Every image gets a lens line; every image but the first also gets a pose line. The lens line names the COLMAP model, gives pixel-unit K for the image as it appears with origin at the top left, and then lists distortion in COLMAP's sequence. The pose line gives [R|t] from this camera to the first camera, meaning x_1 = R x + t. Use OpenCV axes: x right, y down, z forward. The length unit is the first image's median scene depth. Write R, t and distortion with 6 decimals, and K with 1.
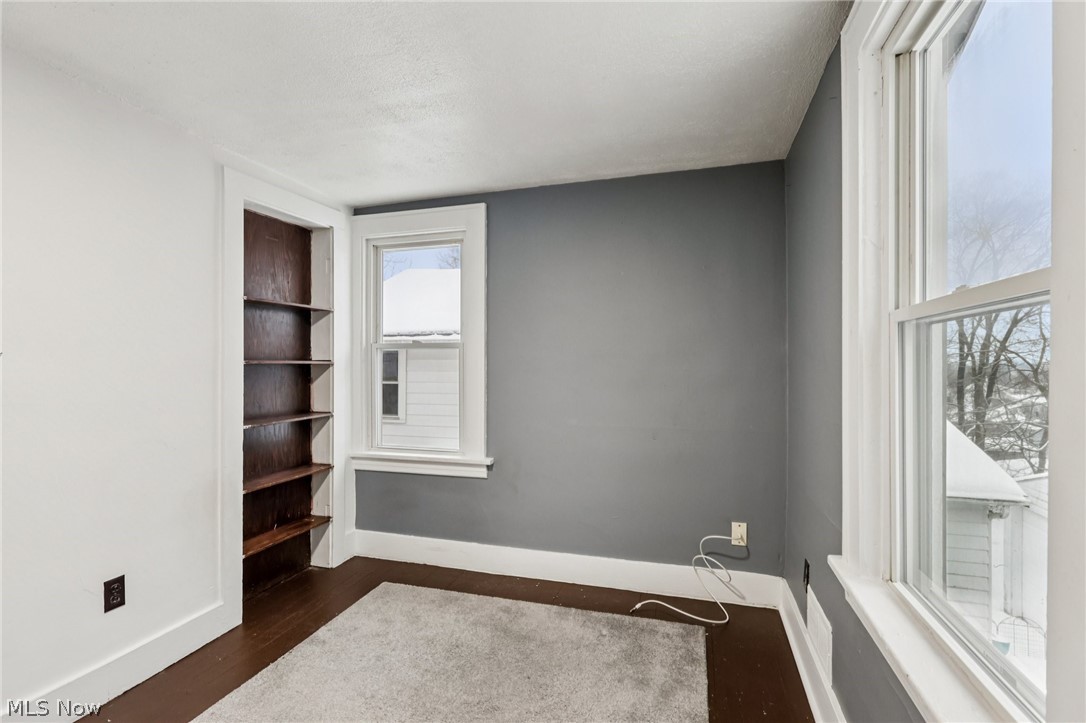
lens RADIAL K [[502.3, 0, 542.0], [0, 502.3, 363.2], [0, 0, 1]] dist [-0.004119, 0.000512]
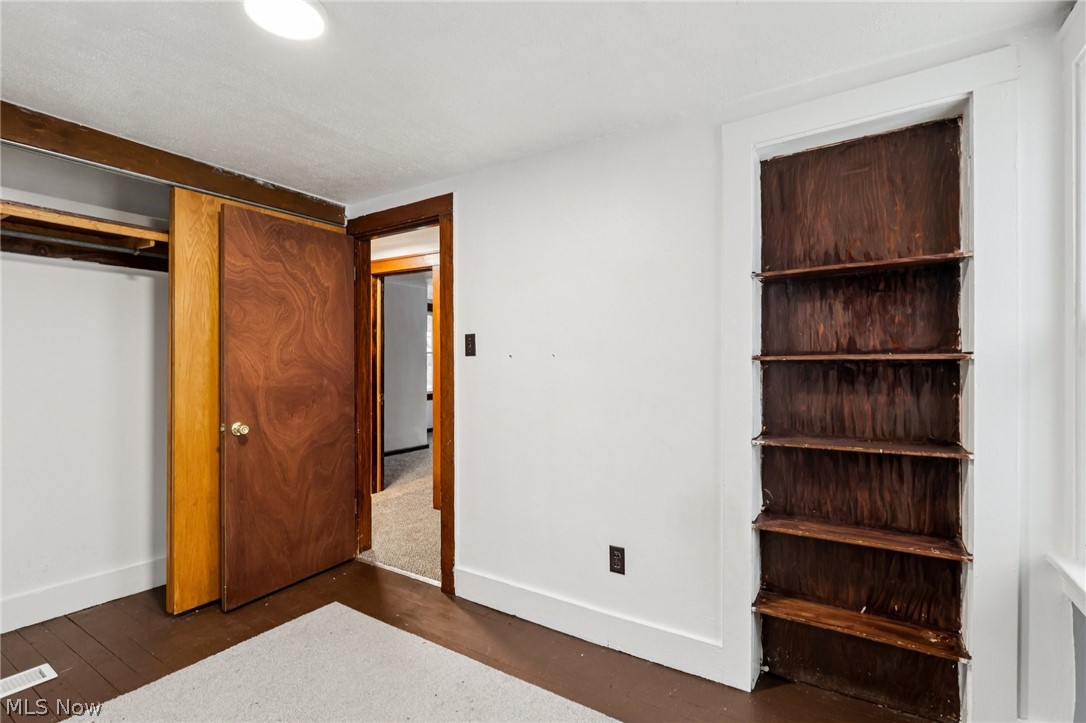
lens RADIAL K [[502.3, 0, 542.0], [0, 502.3, 363.2], [0, 0, 1]] dist [-0.004119, 0.000512]
pose [[-0.275916, -0.009528, -0.961135, 0.070375], [0.002285, 0.999942, -0.010569, 0.003530], [0.961179, -0.005112, -0.275878, 0.257064]]
